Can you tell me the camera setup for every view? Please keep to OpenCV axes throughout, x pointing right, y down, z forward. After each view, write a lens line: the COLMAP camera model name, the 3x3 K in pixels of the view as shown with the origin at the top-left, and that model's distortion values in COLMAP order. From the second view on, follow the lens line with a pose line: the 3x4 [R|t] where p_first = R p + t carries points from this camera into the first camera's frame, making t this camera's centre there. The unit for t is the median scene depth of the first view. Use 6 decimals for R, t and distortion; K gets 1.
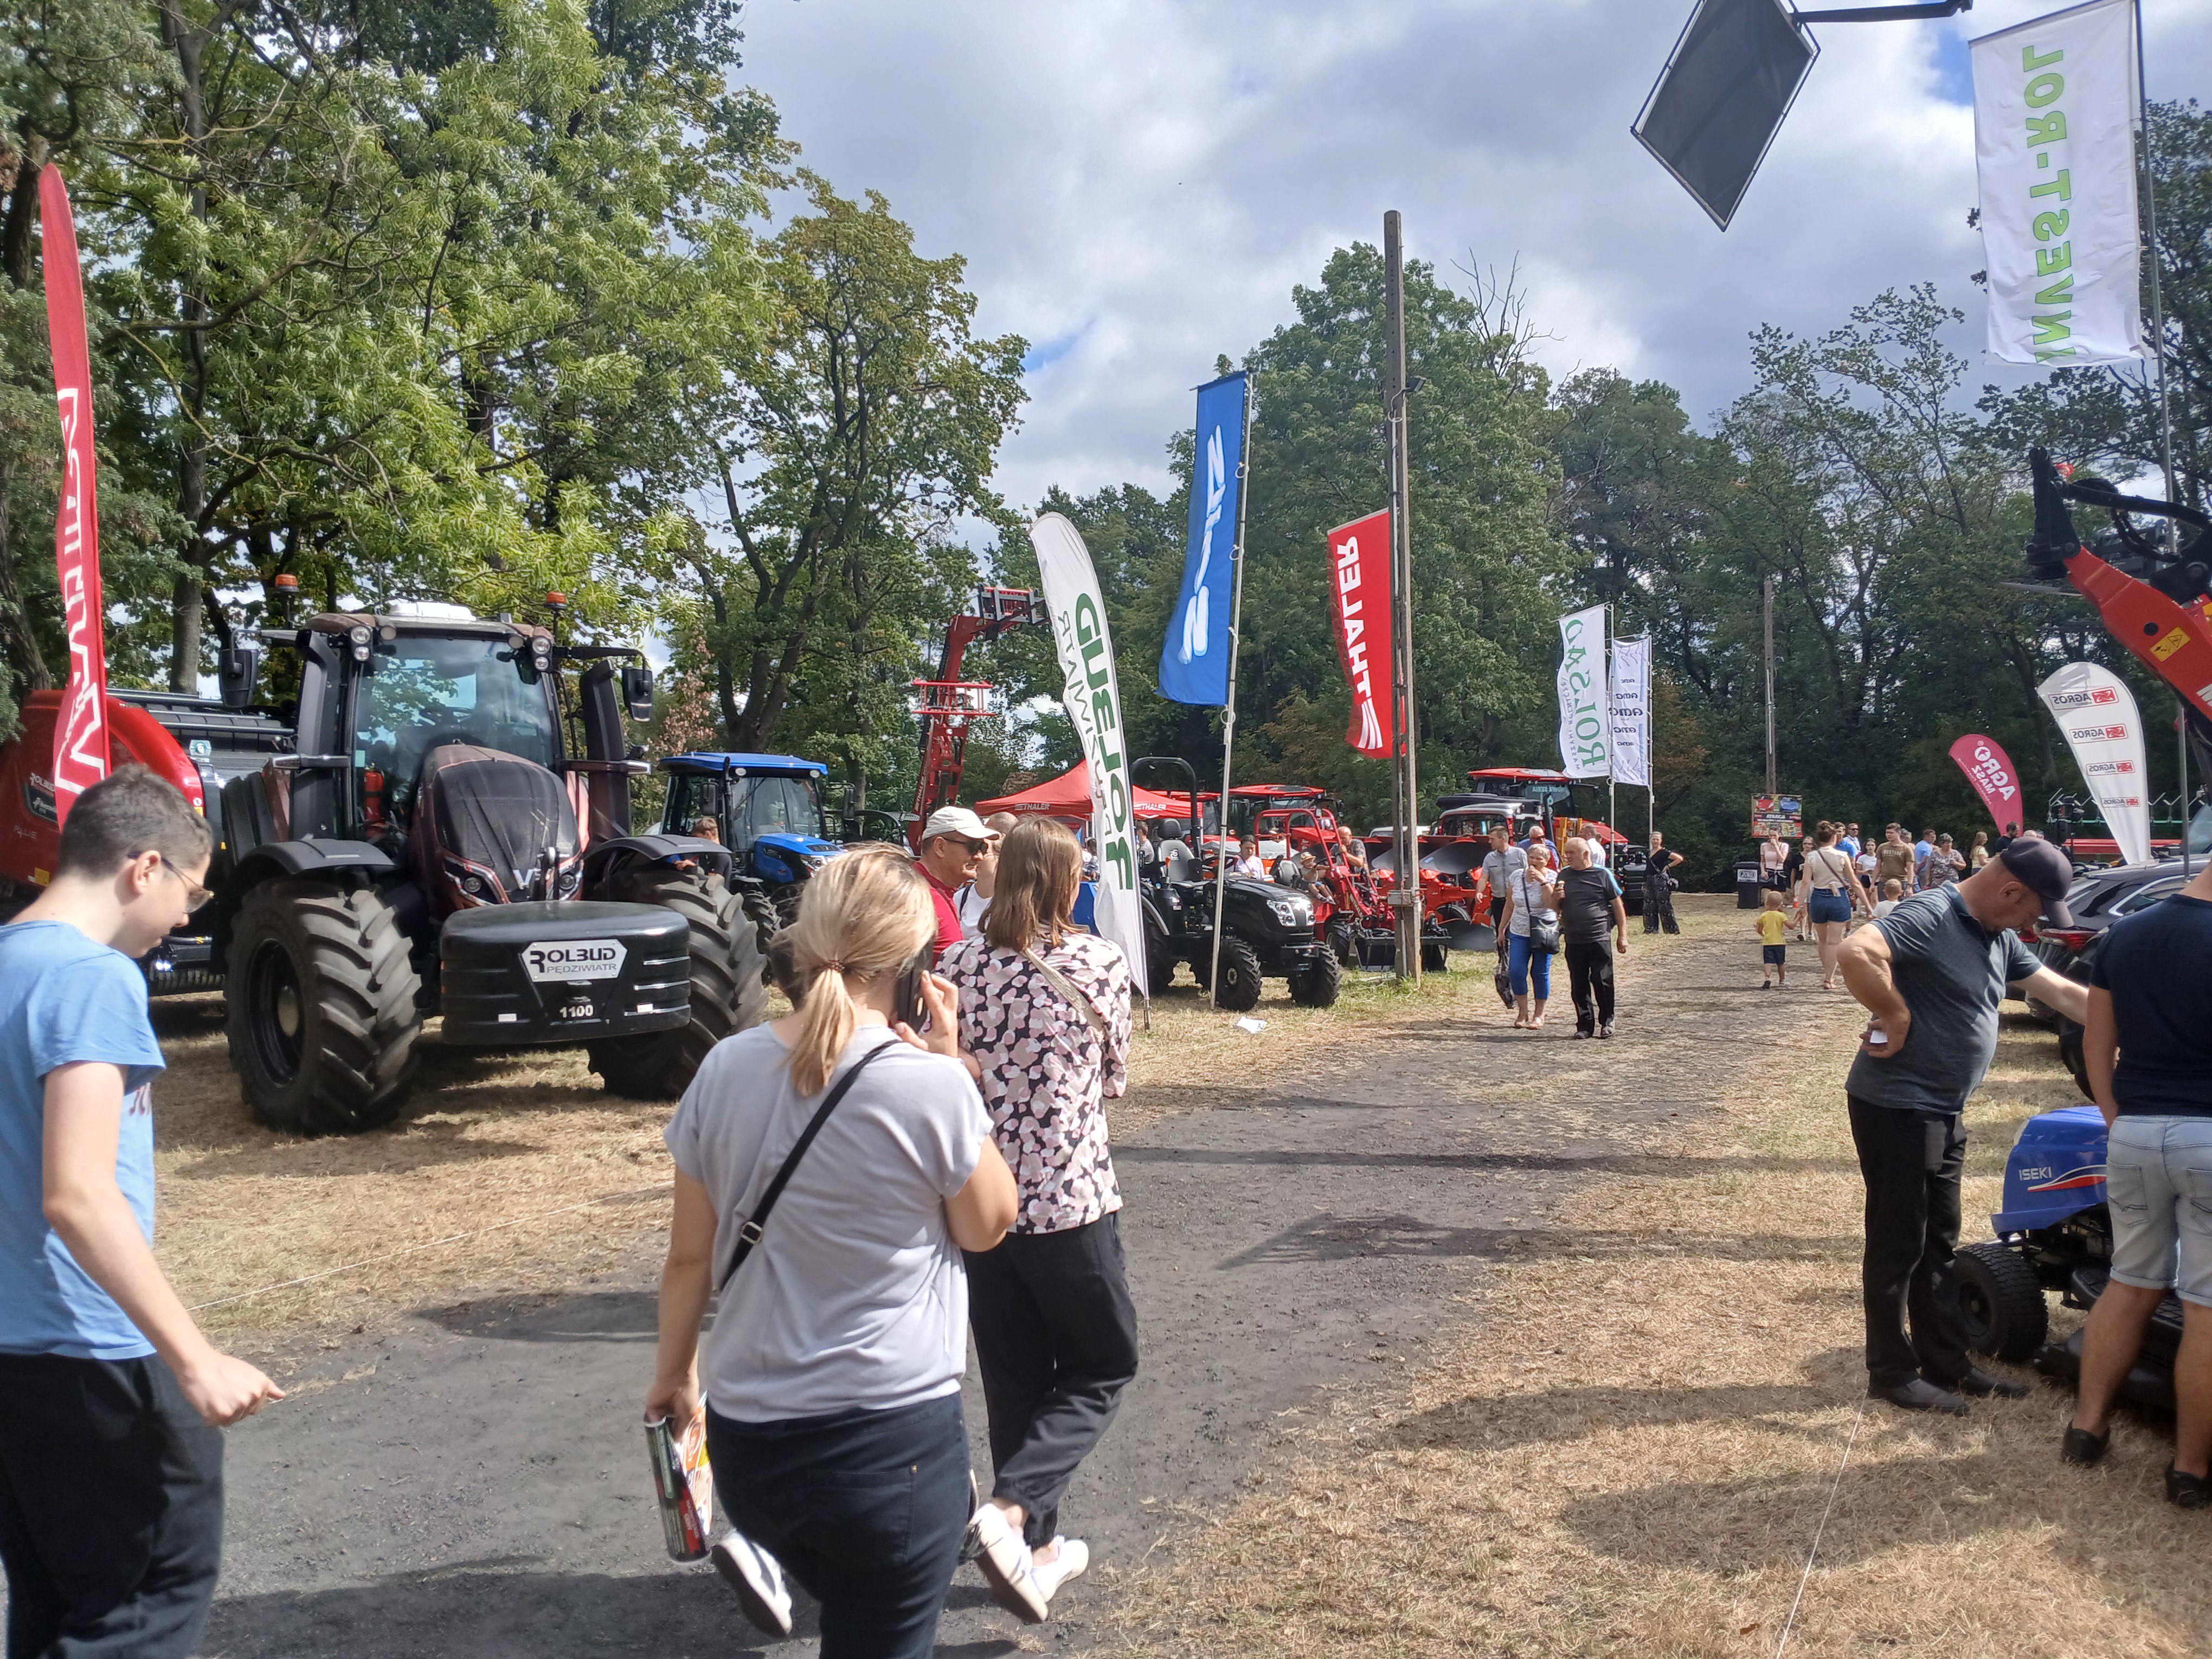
lens RADIAL K [[1655.9, 0, 1111.0], [0, 1655.9, 873.9], [0, 0, 1]] dist [0.173273, 0.000129]
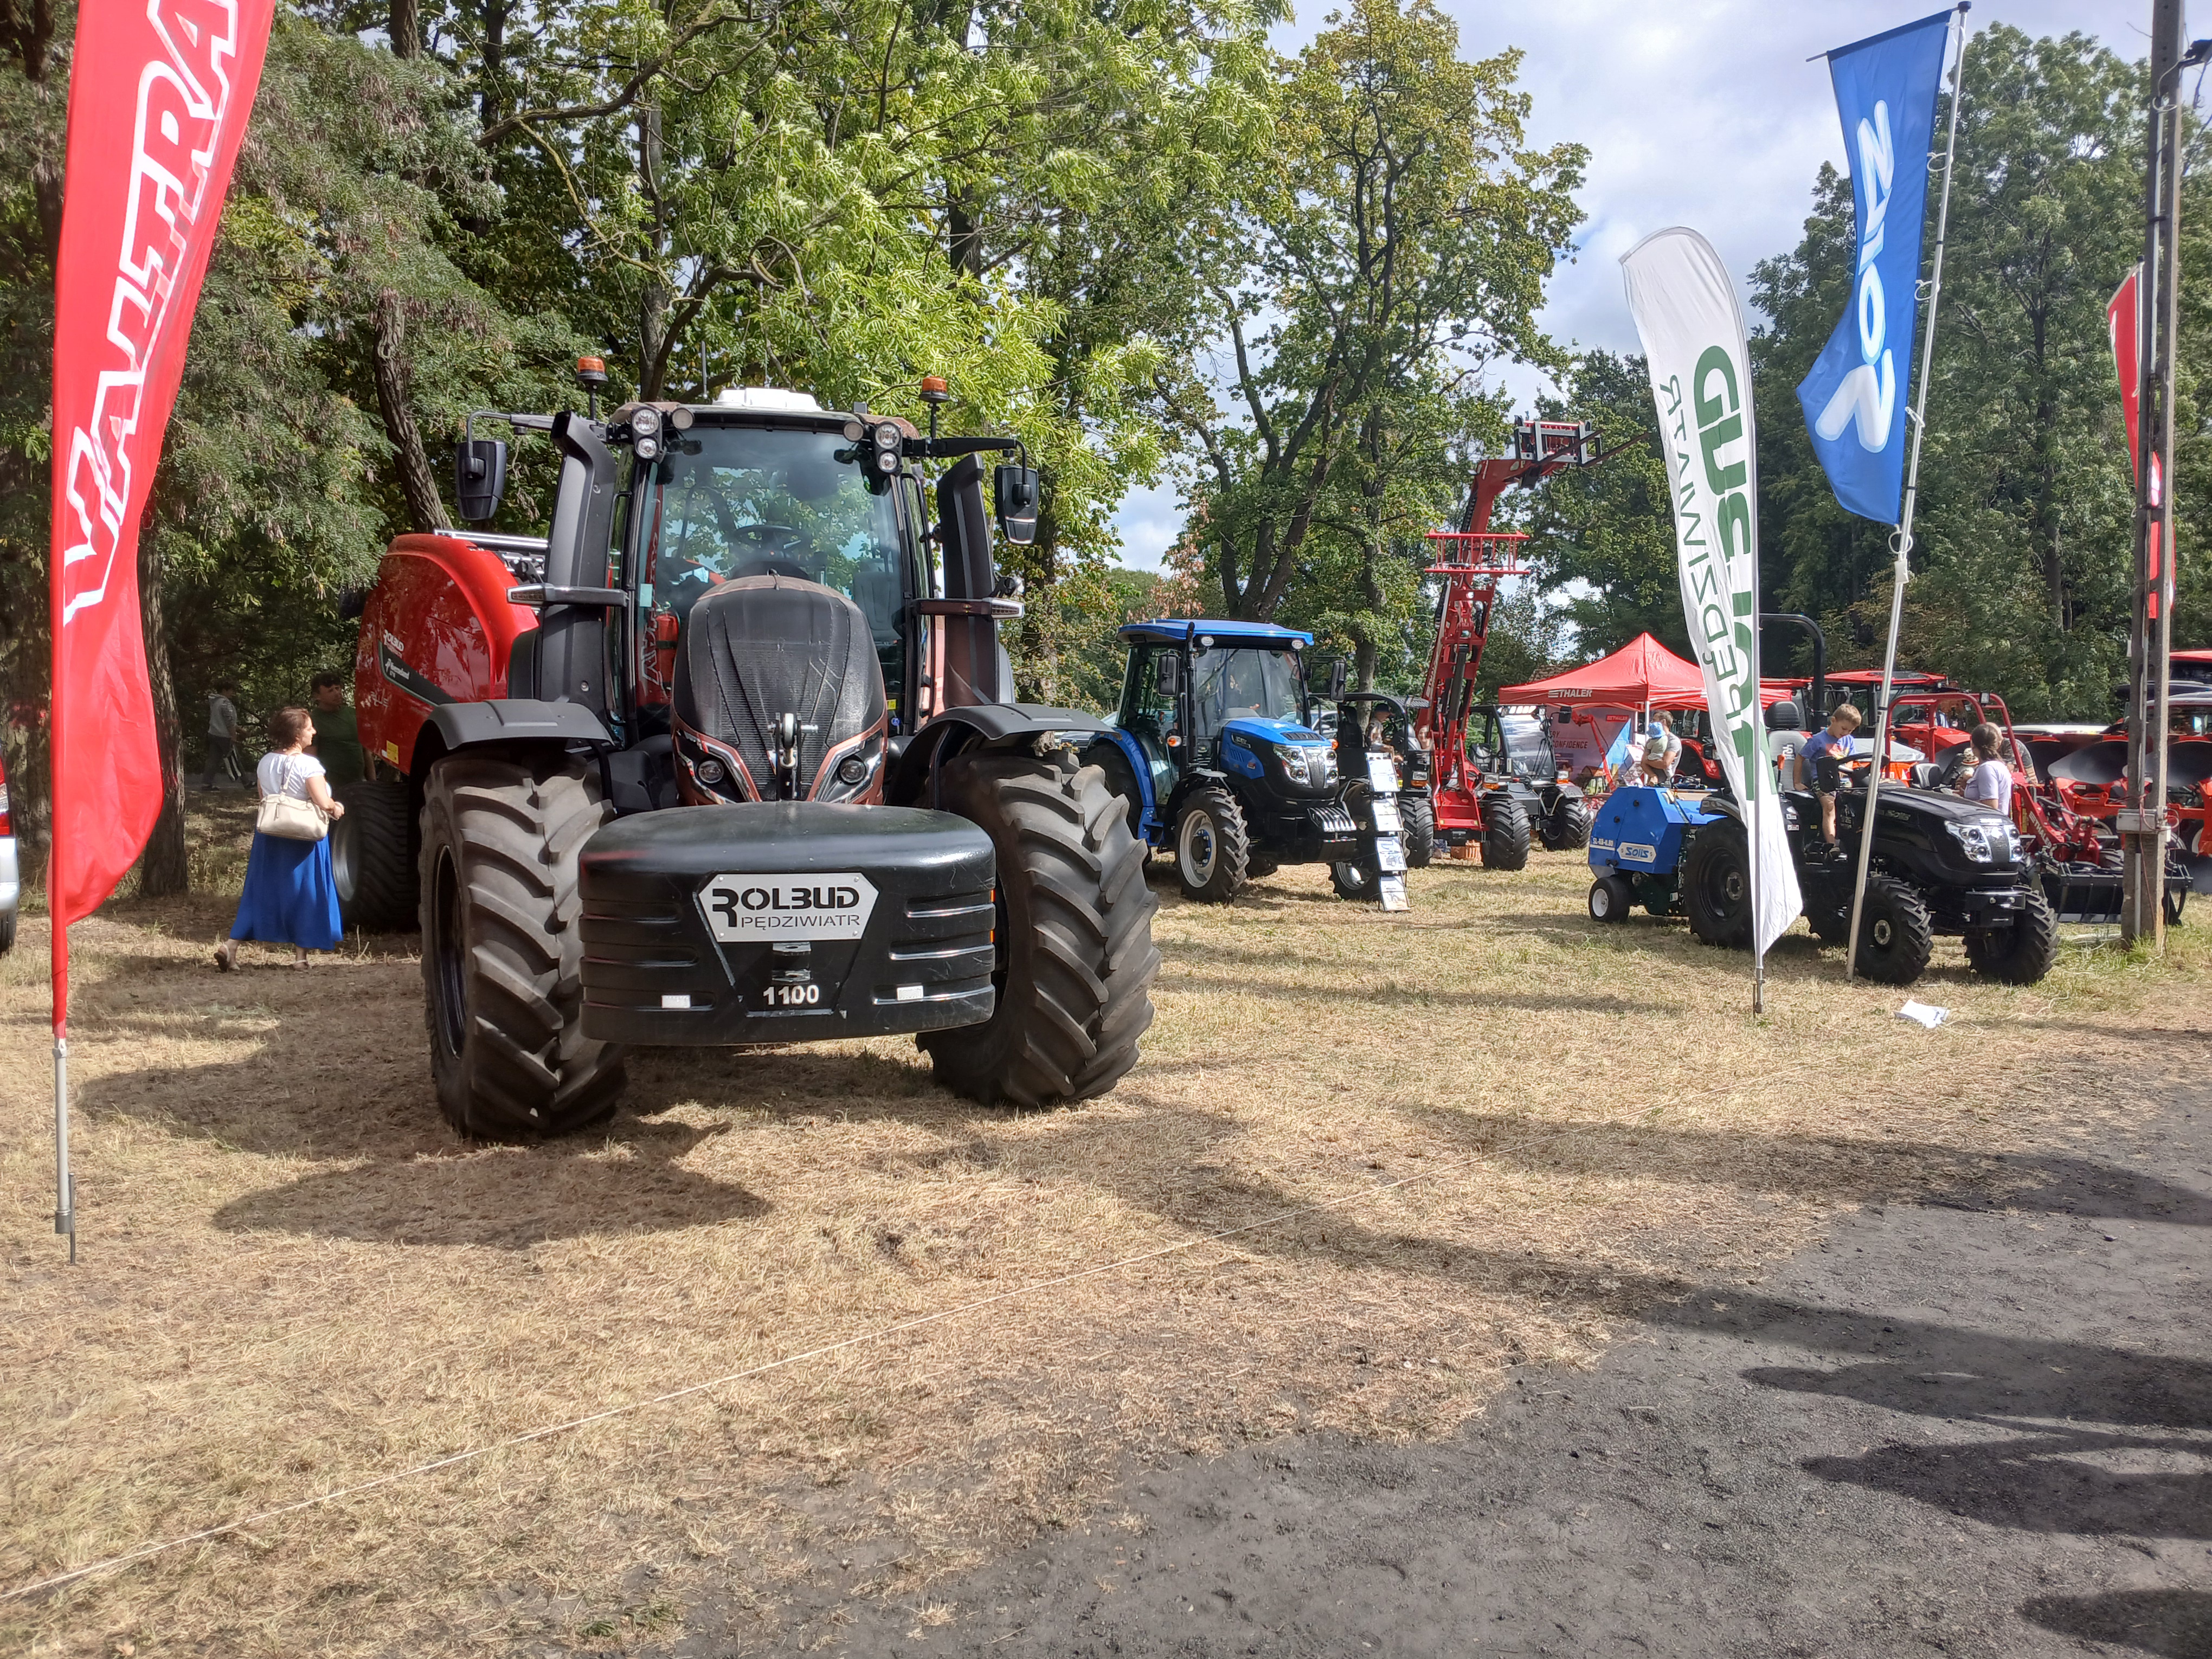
lens RADIAL K [[1702.6, 0, 1052.6], [0, 1702.6, 895.1], [0, 0, 1]] dist [0.052168, -0.109163]
pose [[0.944443, 0.045150, -0.325559, -0.017227], [-0.021177, 0.996821, 0.076809, 0.000129], [0.327992, -0.065647, 0.942397, 0.194797]]
